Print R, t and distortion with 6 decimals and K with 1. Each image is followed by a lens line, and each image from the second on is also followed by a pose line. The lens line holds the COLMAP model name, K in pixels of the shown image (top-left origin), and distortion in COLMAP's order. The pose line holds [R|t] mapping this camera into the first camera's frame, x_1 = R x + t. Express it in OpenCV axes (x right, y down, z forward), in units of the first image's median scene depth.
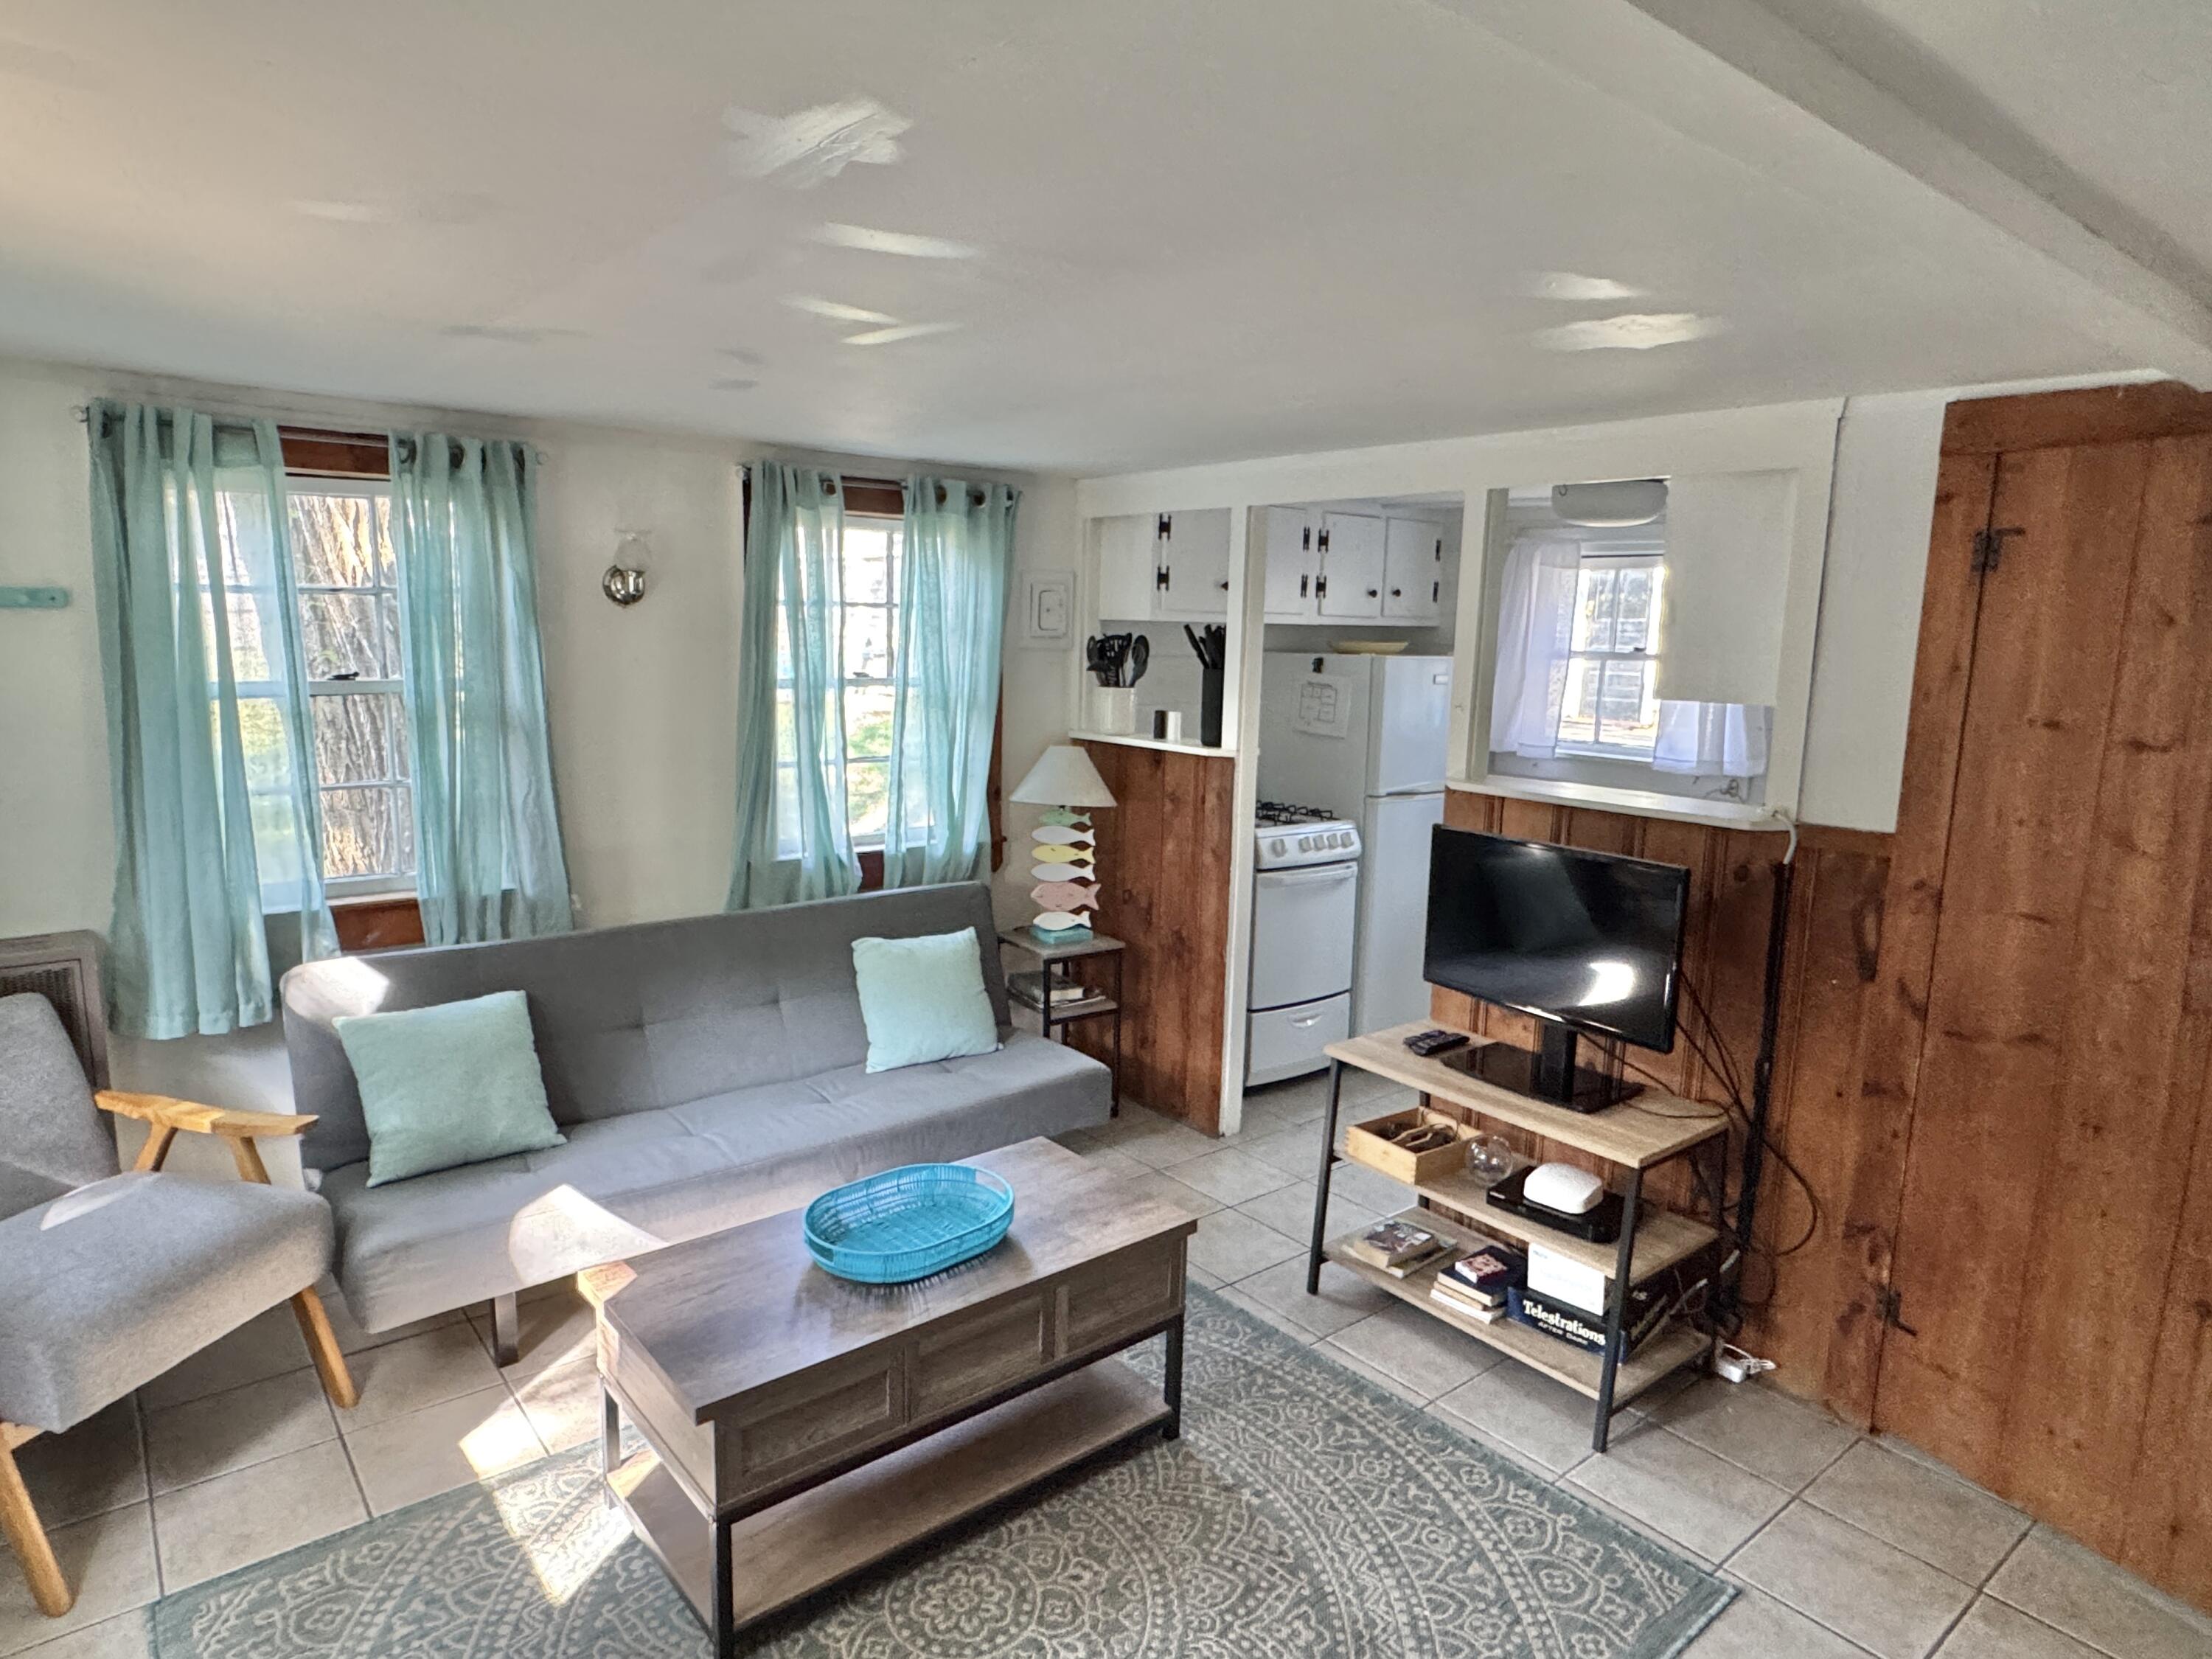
lens RADIAL K [[1302.1, 0, 1103.3], [0, 1302.1, 828.3], [0, 0, 1]] dist [0.001337, 0.001188]
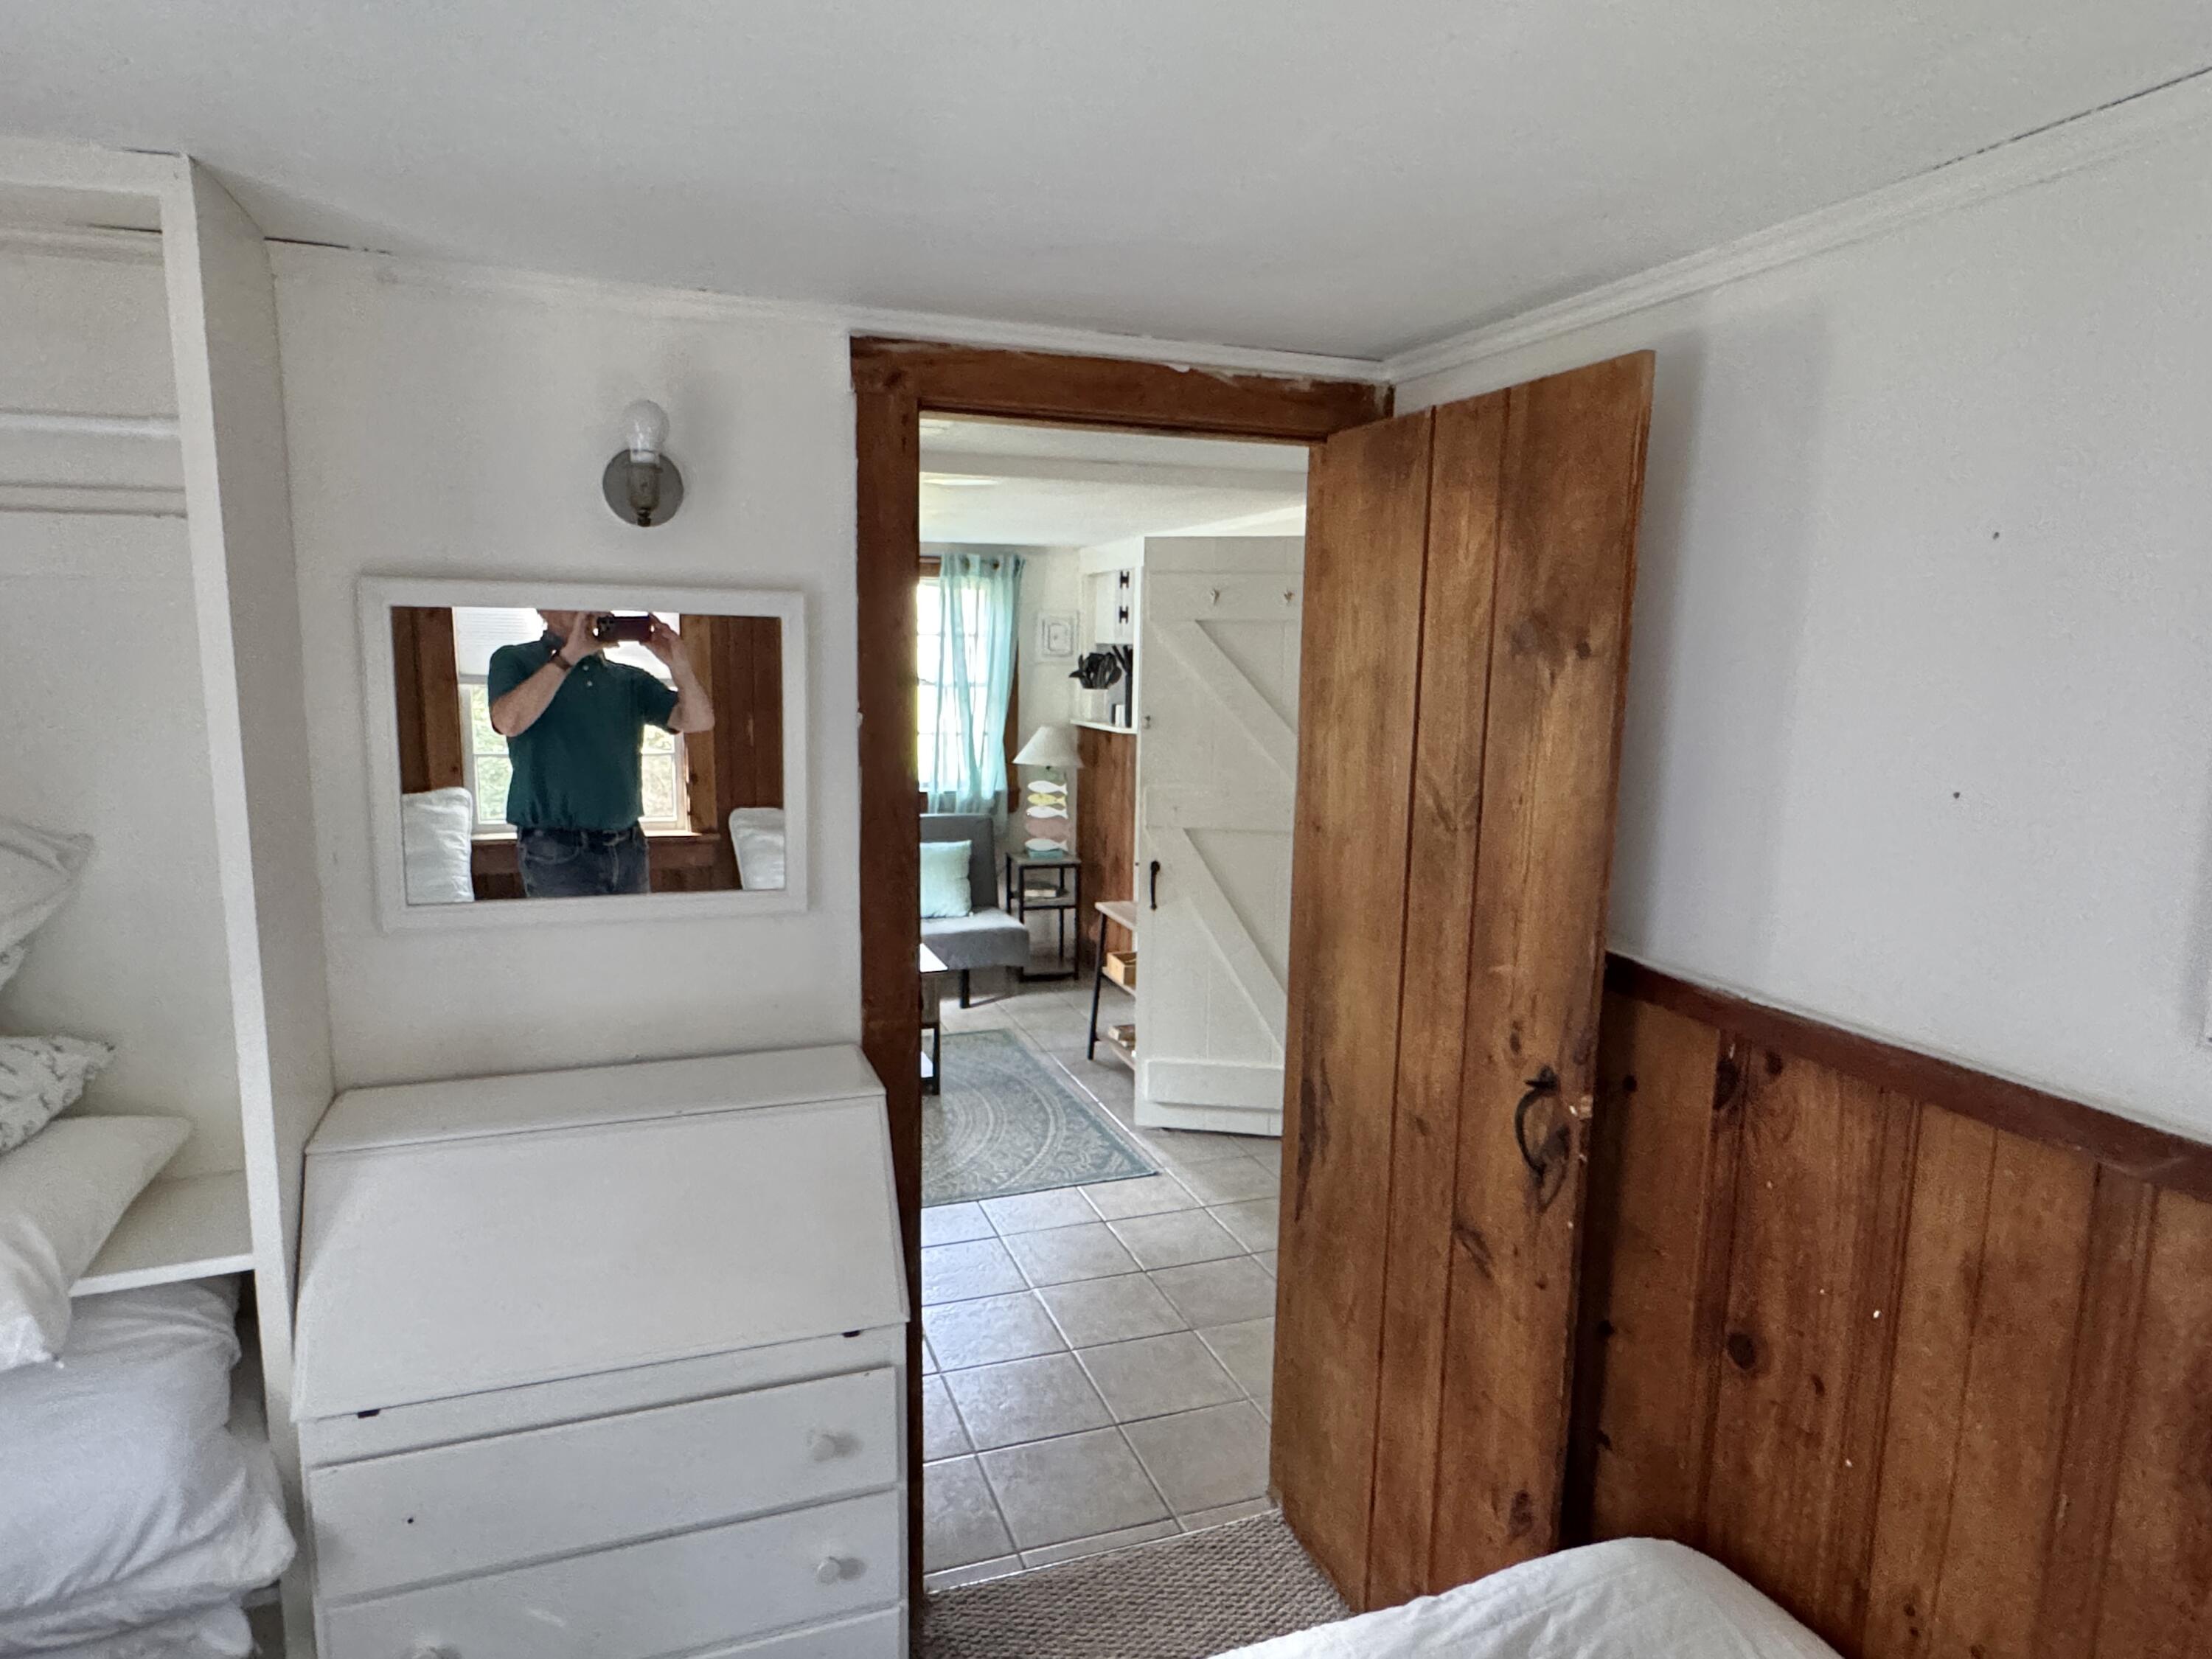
lens RADIAL K [[1302.1, 0, 1115.3], [0, 1302.1, 835.6], [0, 0, 1]] dist [0.001337, 0.001188]
pose [[0.946918, 0.039509, -0.319039, 0.711065], [-0.046098, 0.998851, -0.013124, 0.105046], [0.318154, 0.027135, 0.947651, -0.528589]]
